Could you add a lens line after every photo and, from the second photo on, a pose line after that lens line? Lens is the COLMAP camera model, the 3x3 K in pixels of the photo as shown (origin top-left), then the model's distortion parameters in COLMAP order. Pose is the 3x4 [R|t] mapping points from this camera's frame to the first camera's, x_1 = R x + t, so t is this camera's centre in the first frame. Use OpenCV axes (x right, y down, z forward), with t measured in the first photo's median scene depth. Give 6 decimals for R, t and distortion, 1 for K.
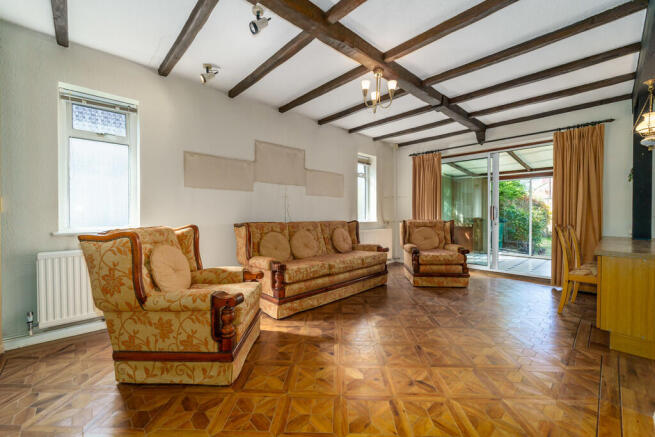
lens RADIAL K [[266.2, 0, 327.1], [0, 266.2, 212.1], [0, 0, 1]] dist [0.000928, 0.000105]
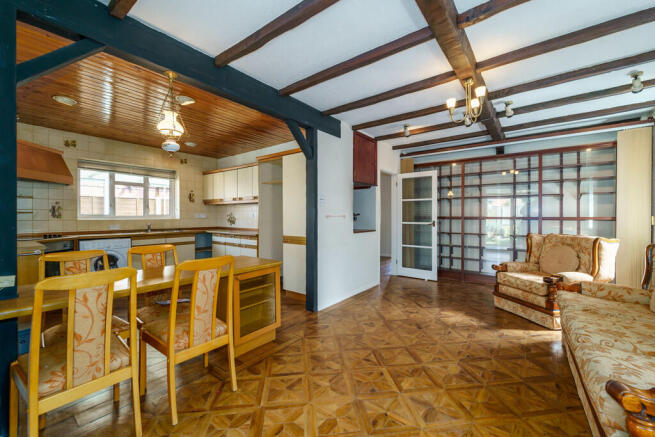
lens RADIAL K [[266.2, 0, 327.1], [0, 266.2, 212.1], [0, 0, 1]] dist [0.000928, 0.000105]
pose [[-0.987750, 0.000765, -0.156045, 0.887278], [0.002314, 0.999950, -0.009743, -0.060111], [0.156030, -0.009985, -0.987702, 1.976903]]
